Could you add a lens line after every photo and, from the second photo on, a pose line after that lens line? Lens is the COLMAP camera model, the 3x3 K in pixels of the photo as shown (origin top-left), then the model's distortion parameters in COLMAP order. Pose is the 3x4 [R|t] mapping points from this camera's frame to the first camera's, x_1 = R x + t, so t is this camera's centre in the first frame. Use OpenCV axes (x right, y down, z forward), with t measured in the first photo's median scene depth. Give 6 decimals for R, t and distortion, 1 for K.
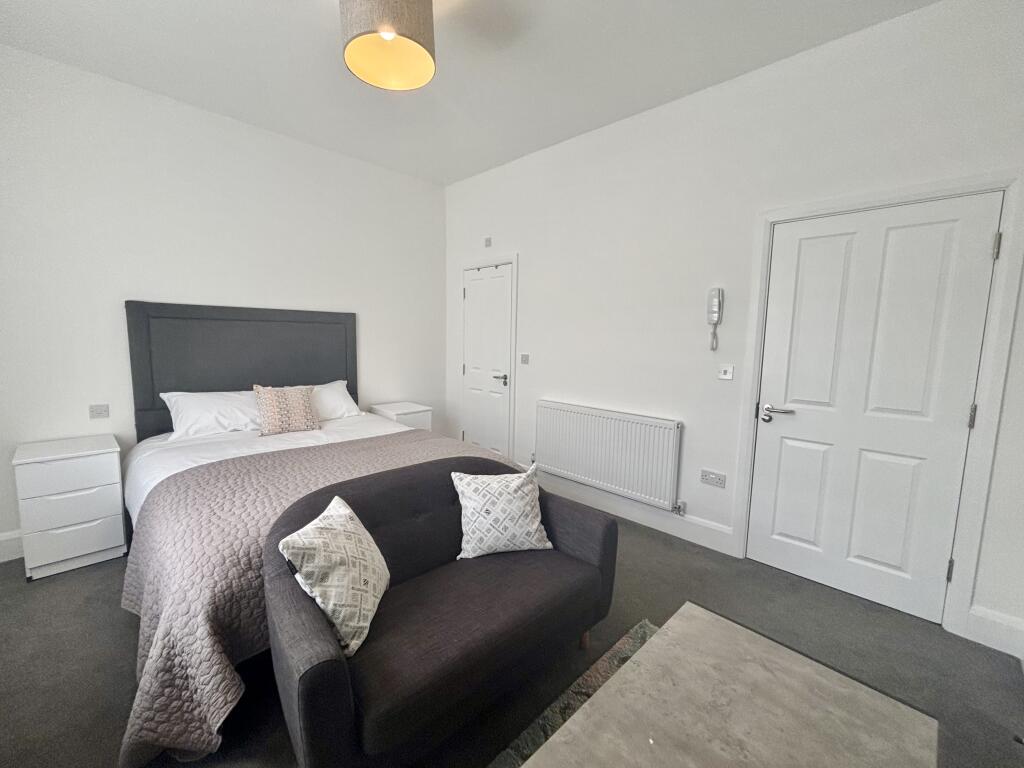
lens RADIAL K [[415.2, 0, 510.6], [0, 415.2, 383.9], [0, 0, 1]] dist [-0.002182, -0.000208]
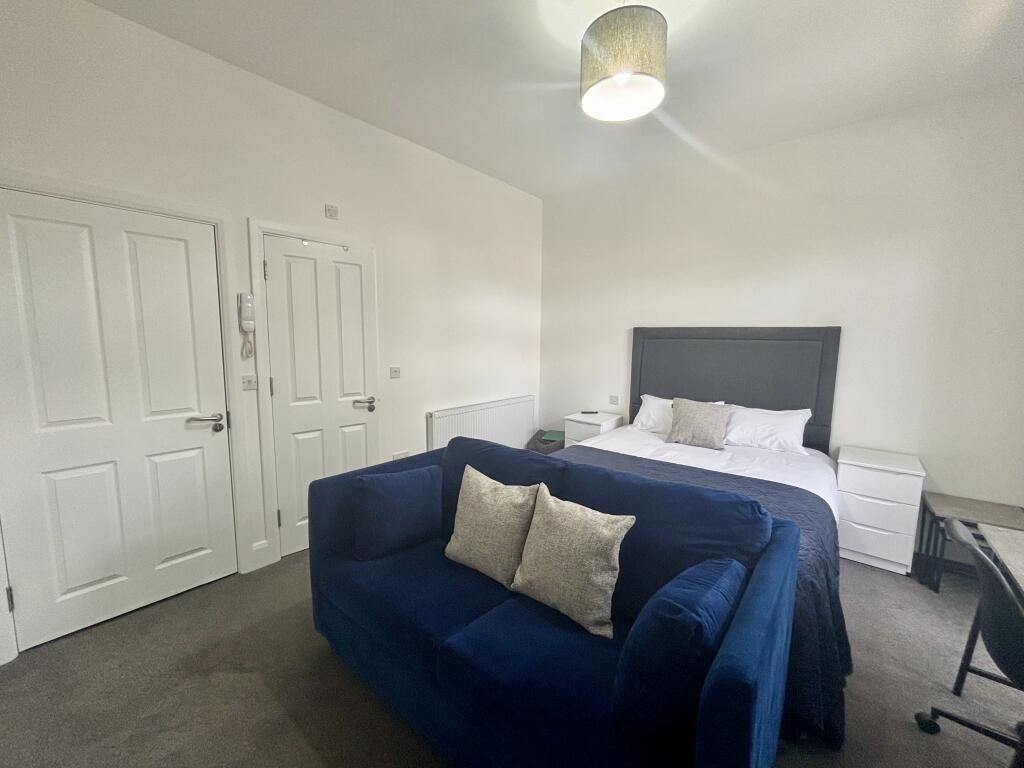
lens RADIAL K [[415.2, 0, 511.6], [0, 415.2, 387.0], [0, 0, 1]] dist [-0.002182, -0.000208]
pose [[-0.080040, -0.114807, 0.990158, -0.270146], [0.118385, 0.985219, 0.123804, -0.035484], [-0.989737, 0.127130, -0.065266, 0.267798]]
